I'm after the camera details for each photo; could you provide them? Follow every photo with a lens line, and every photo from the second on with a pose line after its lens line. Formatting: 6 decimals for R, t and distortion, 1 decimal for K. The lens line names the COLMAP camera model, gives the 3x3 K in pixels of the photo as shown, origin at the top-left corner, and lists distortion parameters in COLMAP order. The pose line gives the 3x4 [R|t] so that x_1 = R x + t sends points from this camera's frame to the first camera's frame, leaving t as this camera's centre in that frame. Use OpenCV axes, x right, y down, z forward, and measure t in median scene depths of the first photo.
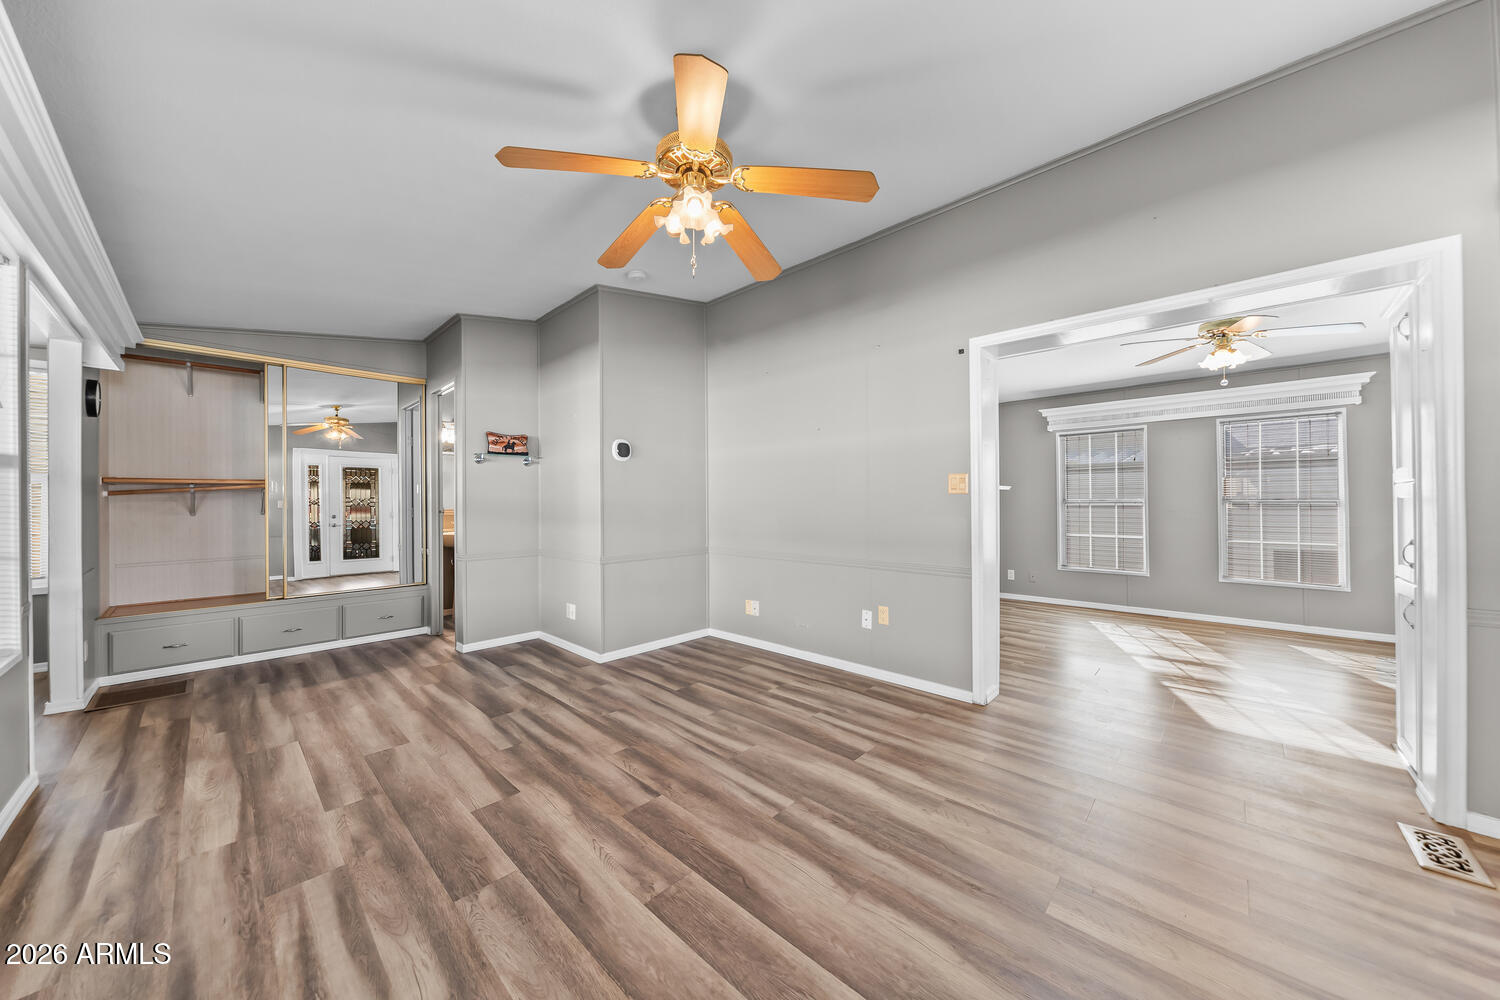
lens RADIAL K [[513.7, 0, 747.3], [0, 513.7, 498.0], [0, 0, 1]] dist [0.001576, -0.001345]
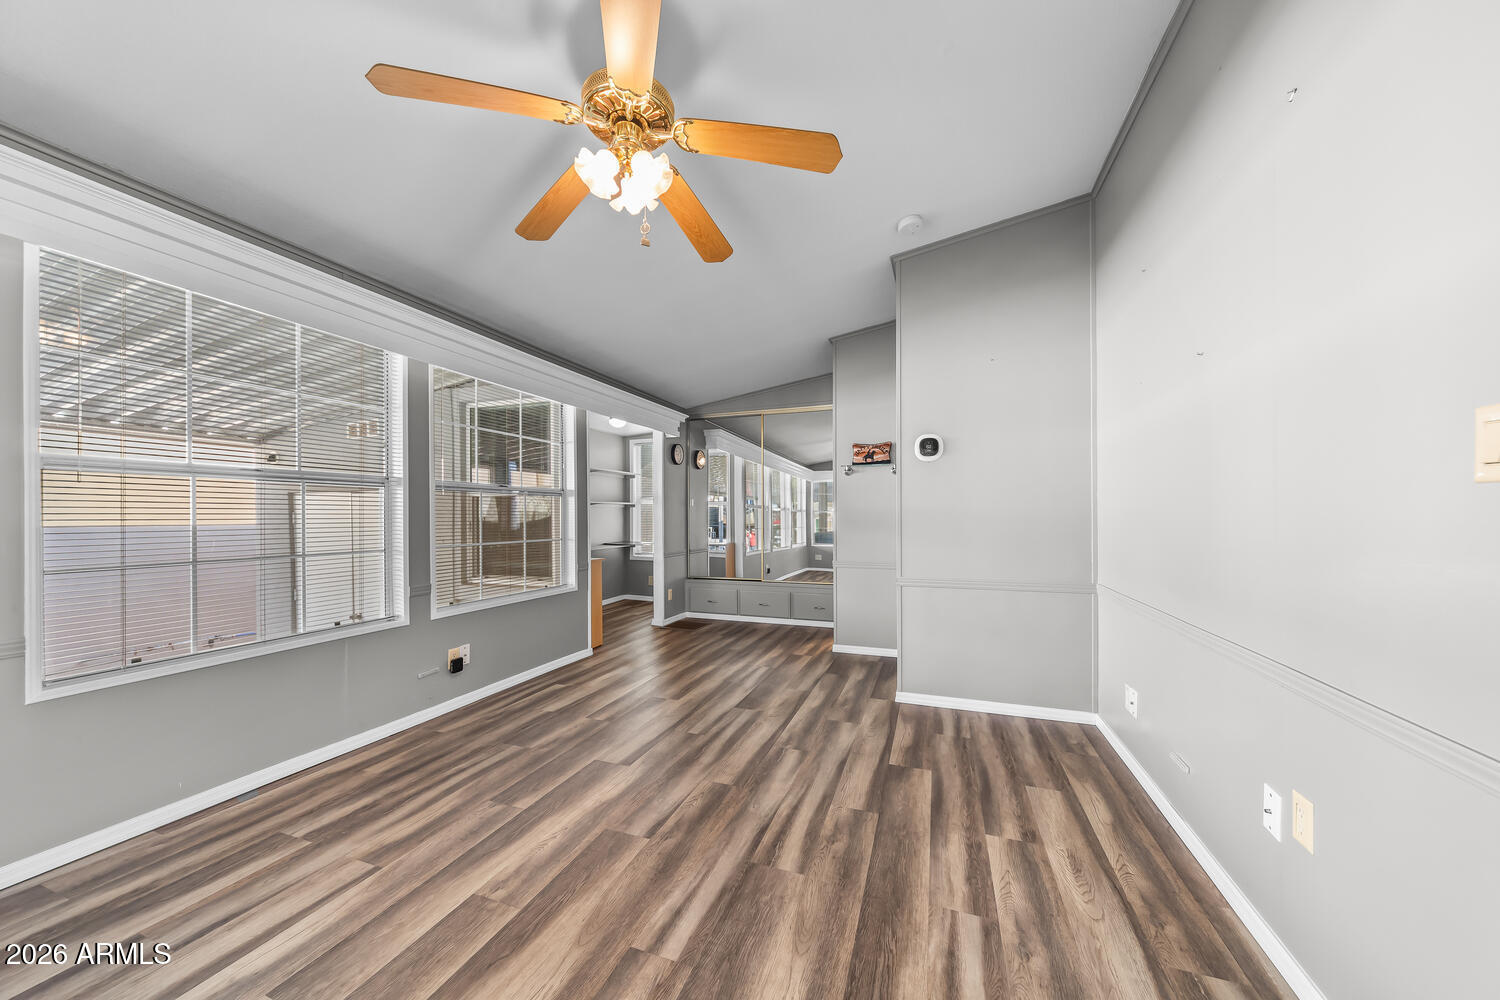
lens RADIAL K [[513.7, 0, 747.5], [0, 513.7, 514.4], [0, 0, 1]] dist [0.001576, -0.001345]
pose [[0.399107, 0.002967, -0.916900, 0.545679], [0.009173, 0.999932, 0.007228, 0.004769], [0.916859, -0.011296, 0.399052, 0.608761]]
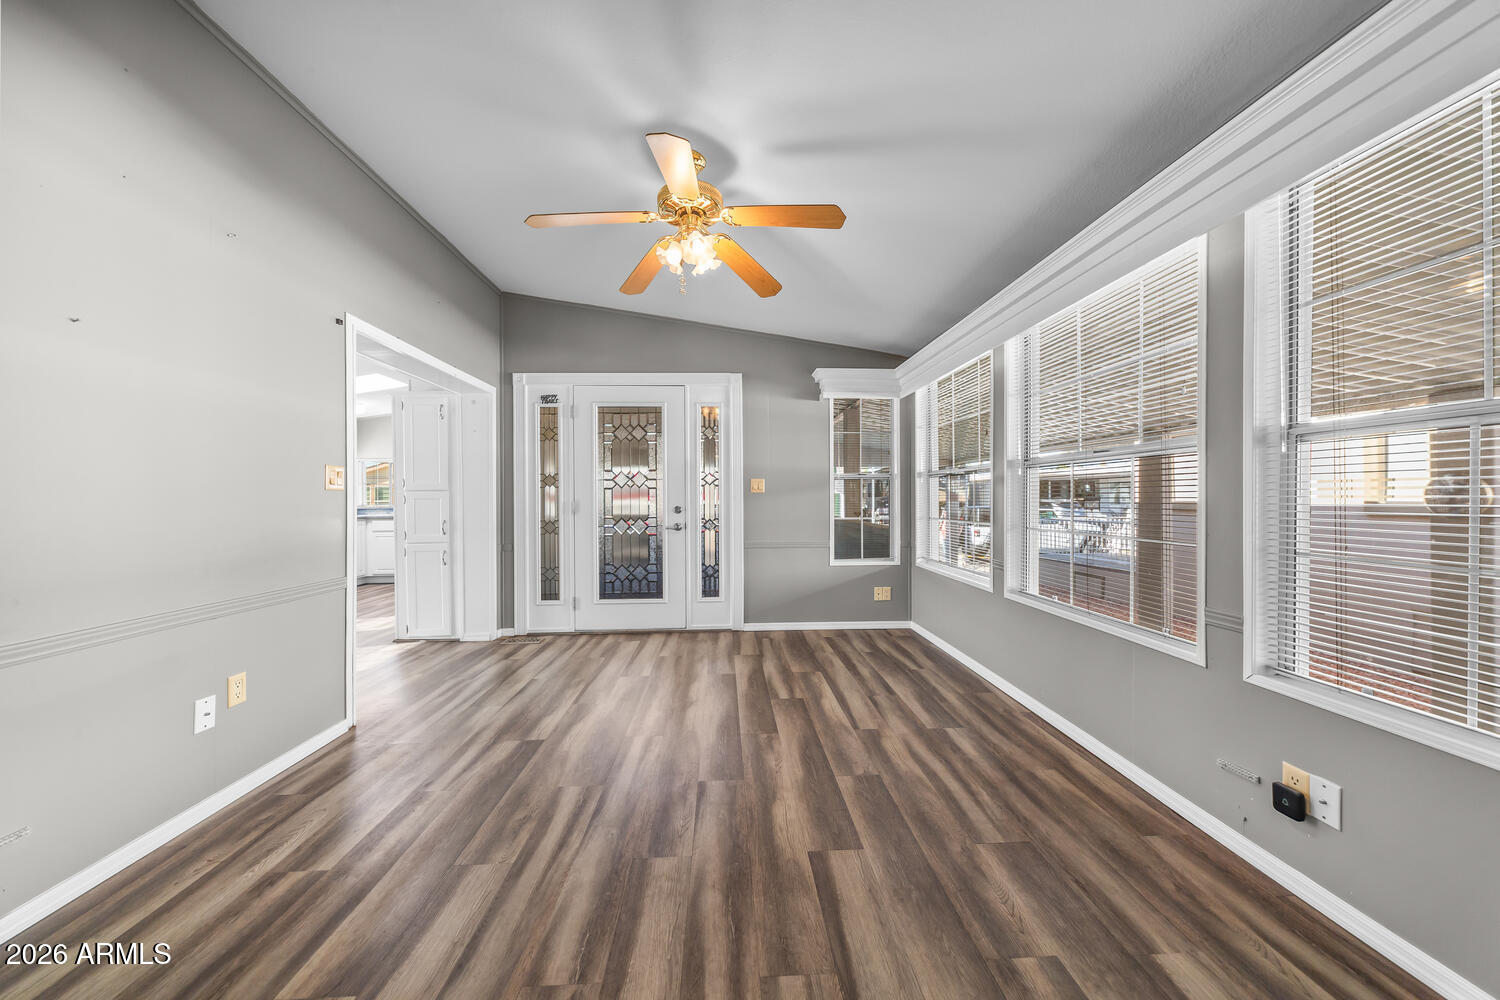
lens RADIAL K [[513.7, 0, 752.2], [0, 513.7, 498.0], [0, 0, 1]] dist [0.001576, -0.001345]
pose [[-0.732321, 0.010656, 0.680876, -0.717590], [0.003414, 0.999922, -0.011977, 0.019039], [-0.680951, -0.006446, -0.732301, 1.271938]]
